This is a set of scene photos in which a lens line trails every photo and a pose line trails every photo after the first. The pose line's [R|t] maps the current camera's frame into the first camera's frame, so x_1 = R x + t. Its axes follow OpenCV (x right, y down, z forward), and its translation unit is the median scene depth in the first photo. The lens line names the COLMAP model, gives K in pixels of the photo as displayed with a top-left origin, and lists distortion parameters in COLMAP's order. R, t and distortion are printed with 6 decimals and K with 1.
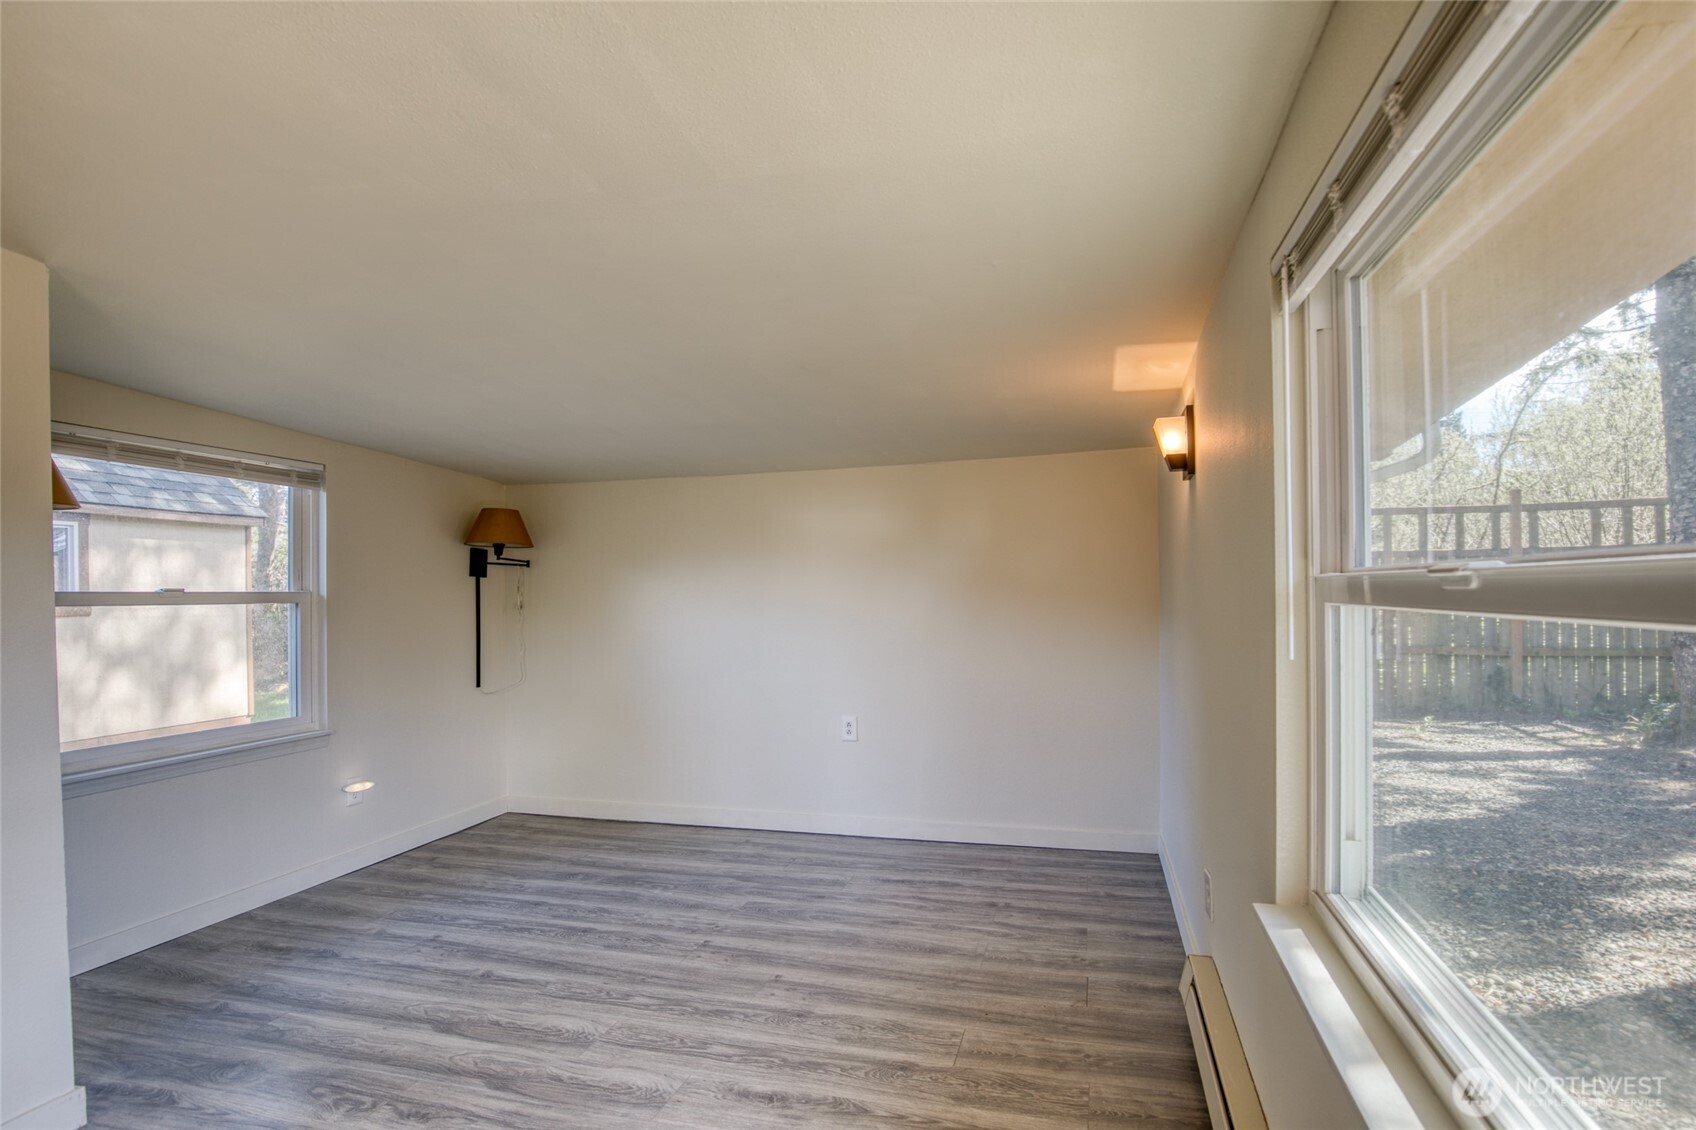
lens RADIAL K [[799.8, 0, 844.4], [0, 799.8, 576.6], [0, 0, 1]] dist [-0.031849, 0.002294]
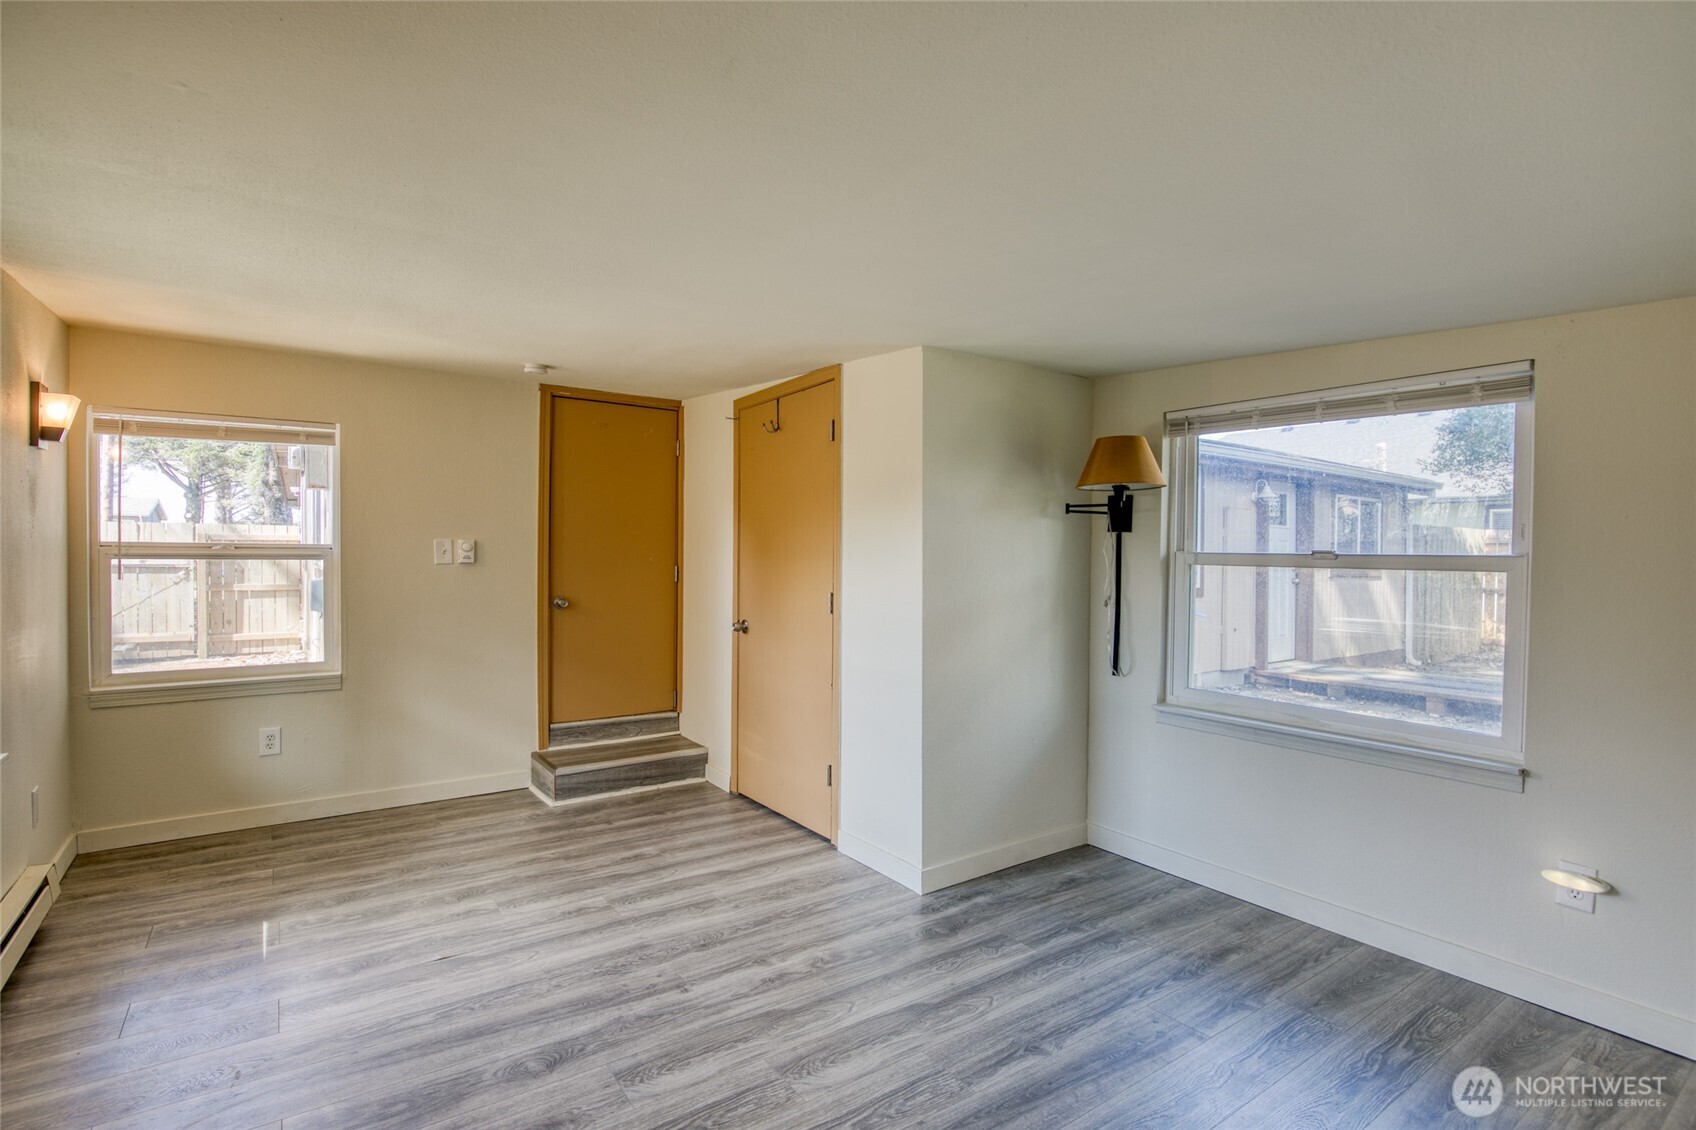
lens RADIAL K [[799.8, 0, 839.8], [0, 799.8, 562.6], [0, 0, 1]] dist [-0.031849, 0.002294]
pose [[-0.597542, 0.010824, -0.801764, 0.254006], [0.006651, 0.999941, 0.008543, 0.019871], [0.801810, -0.000227, -0.597579, 1.215868]]
